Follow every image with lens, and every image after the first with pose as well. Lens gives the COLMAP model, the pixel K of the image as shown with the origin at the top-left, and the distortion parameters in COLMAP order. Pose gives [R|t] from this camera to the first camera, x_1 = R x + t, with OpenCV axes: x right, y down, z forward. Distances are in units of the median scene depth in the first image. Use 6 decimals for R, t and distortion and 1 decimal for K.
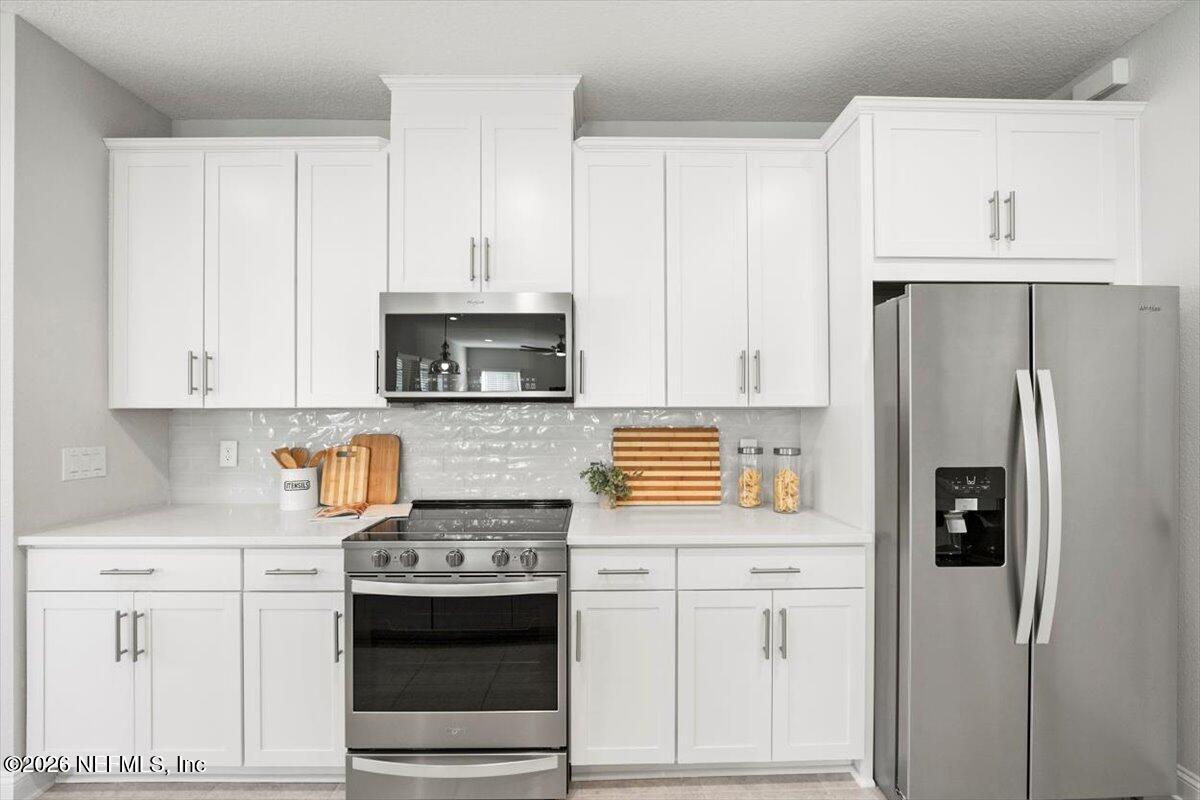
lens RADIAL K [[536.2, 0, 597.9], [0, 536.2, 394.9], [0, 0, 1]] dist [0.000673, 0.000400]
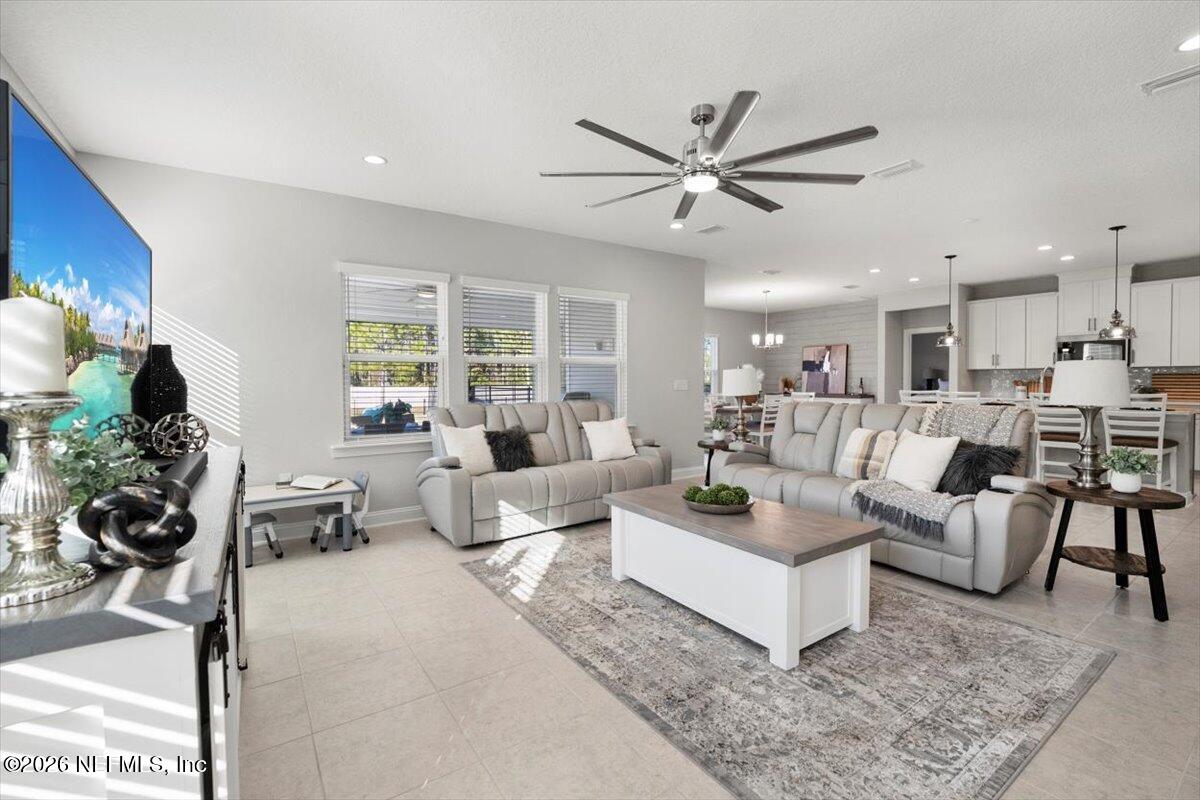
lens RADIAL K [[536.2, 0, 597.9], [0, 536.2, 394.9], [0, 0, 1]] dist [0.000673, 0.000400]
pose [[0.563091, 0.025444, -0.826003, 0.834456], [0.002328, 0.999473, 0.032375, 0.078950], [0.826391, -0.020153, 0.562735, -3.498175]]
